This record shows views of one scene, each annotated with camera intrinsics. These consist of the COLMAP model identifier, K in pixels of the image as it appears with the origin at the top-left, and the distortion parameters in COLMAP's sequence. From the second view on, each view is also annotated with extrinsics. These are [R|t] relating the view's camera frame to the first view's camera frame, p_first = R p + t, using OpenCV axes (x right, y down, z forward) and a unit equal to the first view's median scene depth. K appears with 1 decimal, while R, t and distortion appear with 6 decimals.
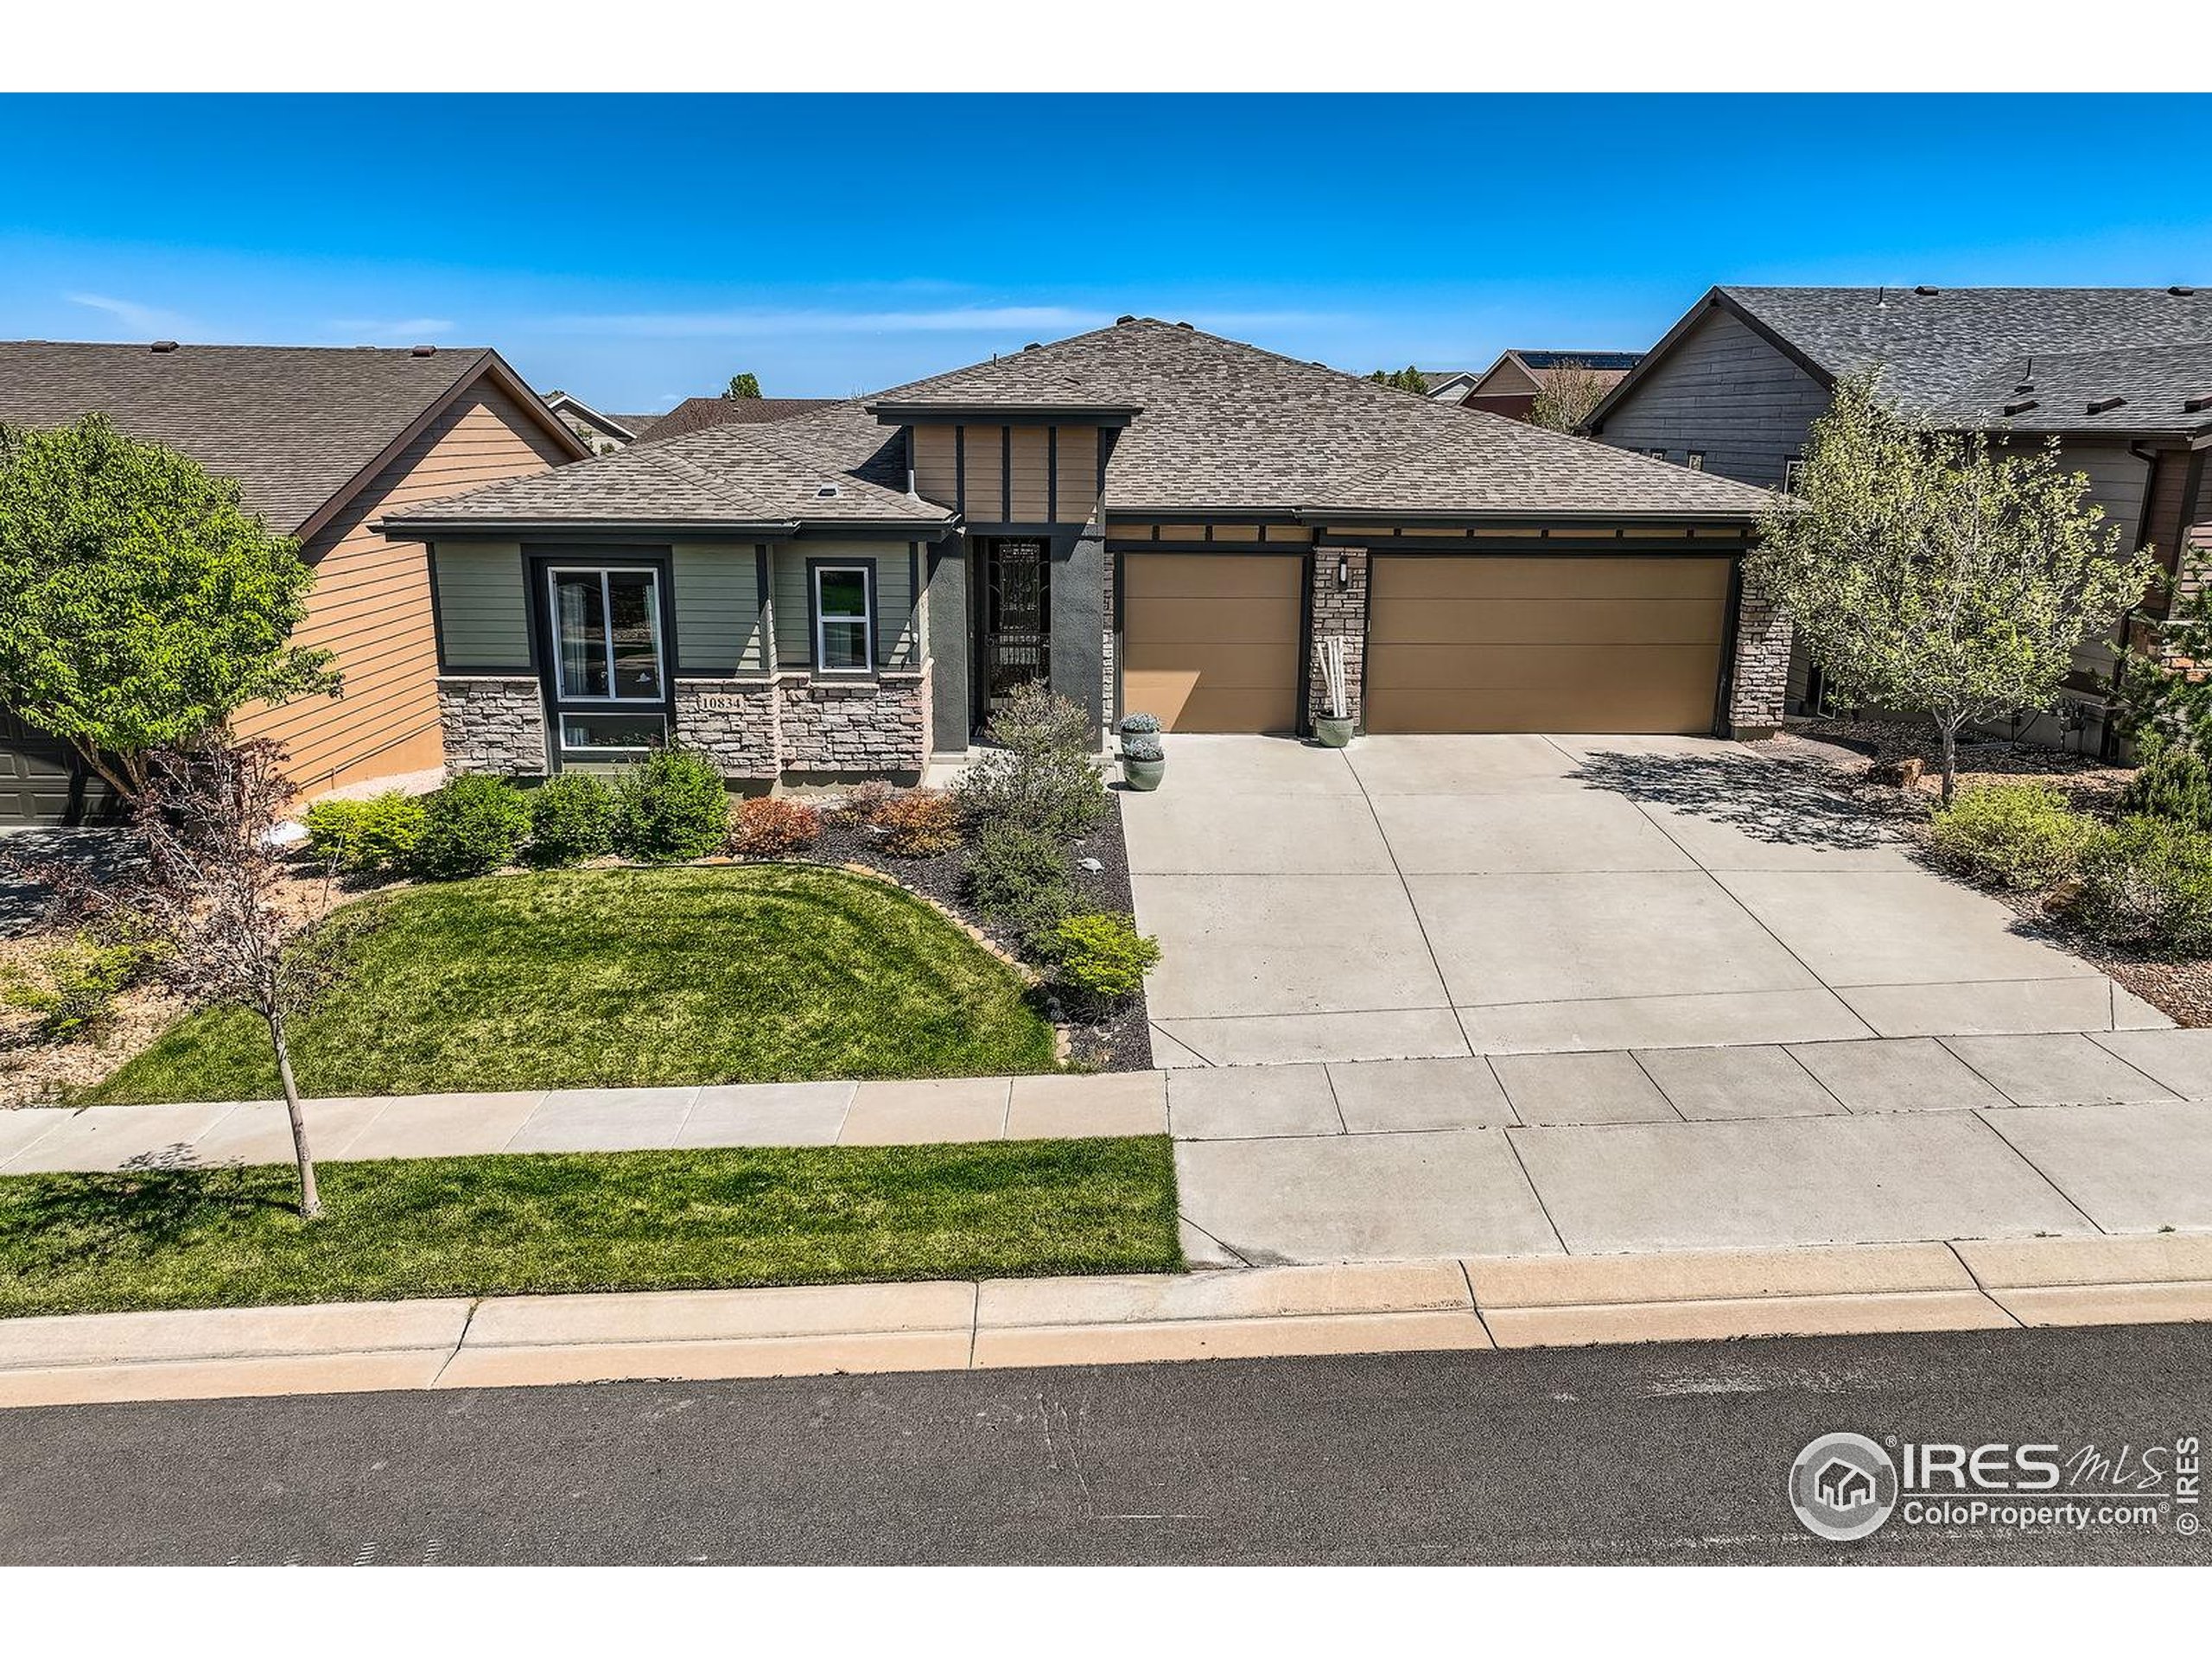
lens RADIAL K [[1682.0, 0, 1106.0], [0, 1682.0, 829.5], [0, 0, 1]] dist [-0.003484, -0.000220]
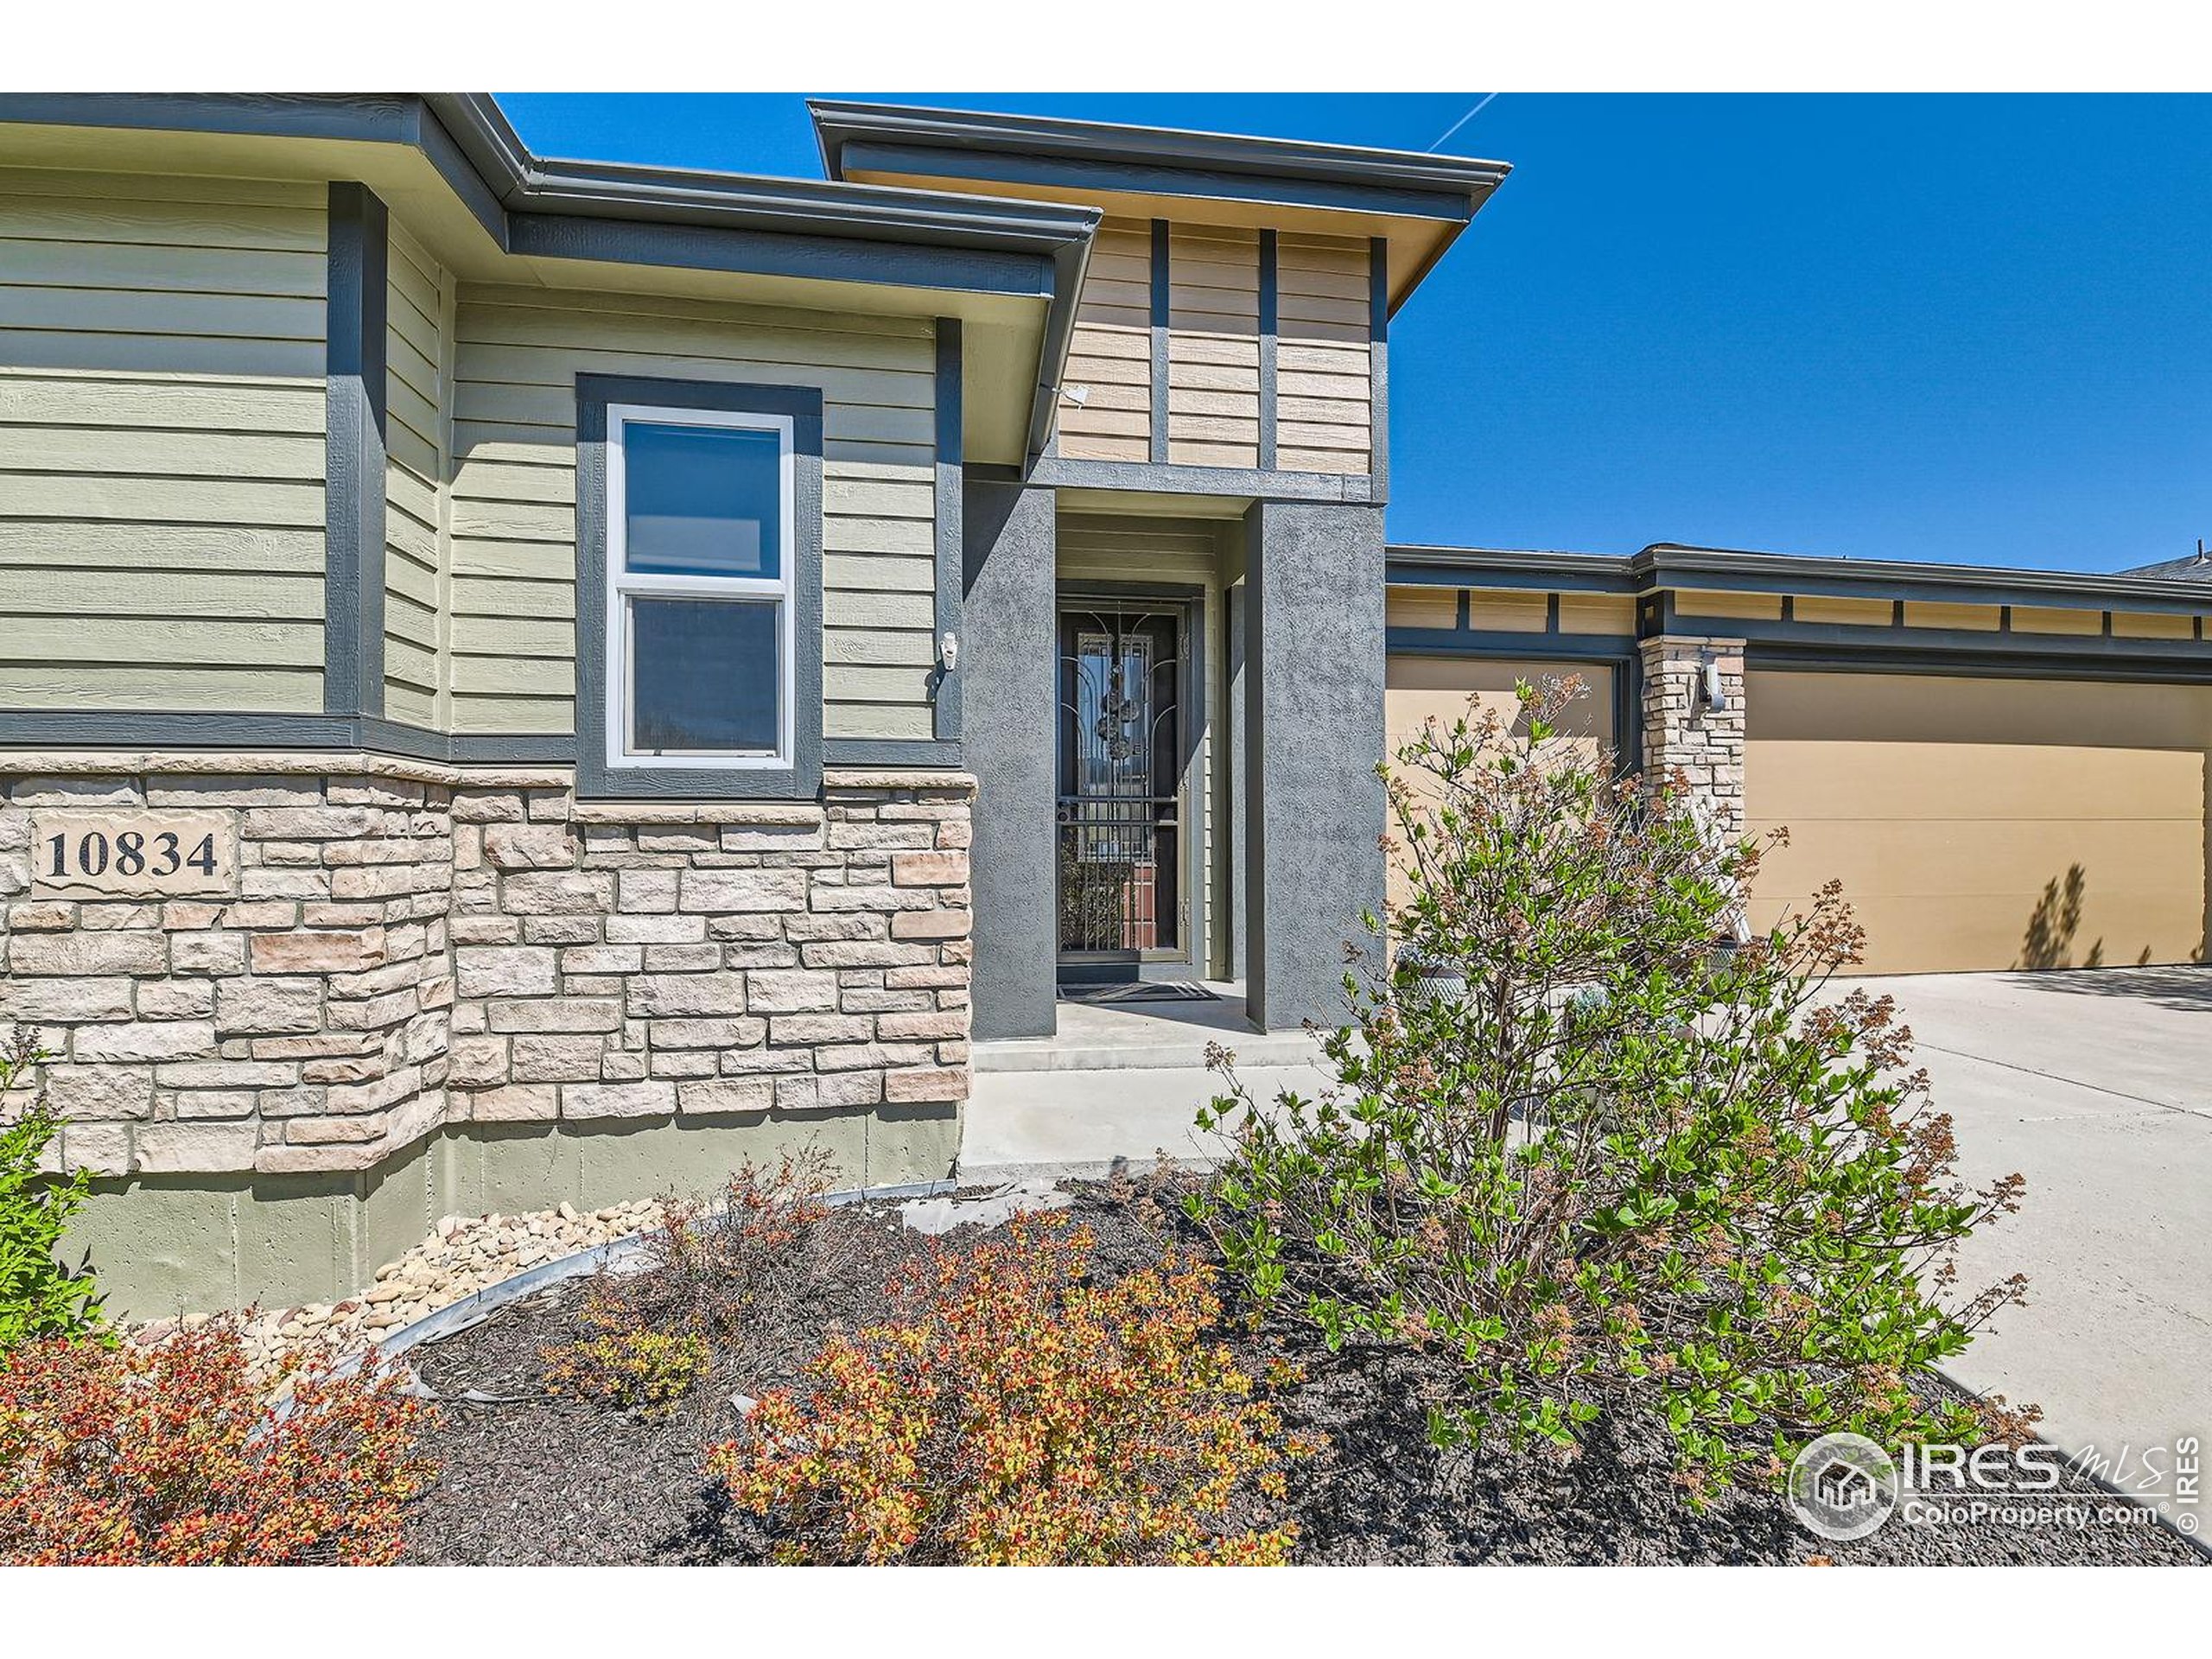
lens RADIAL K [[943.9, 0, 1096.8], [0, 943.9, 840.7], [0, 0, 1]] dist [-0.001591, -0.000185]
pose [[0.991192, -0.006495, 0.132276, -0.108410], [0.039711, 0.967413, -0.250068, -0.037212], [-0.126342, 0.253119, 0.959150, 0.832603]]
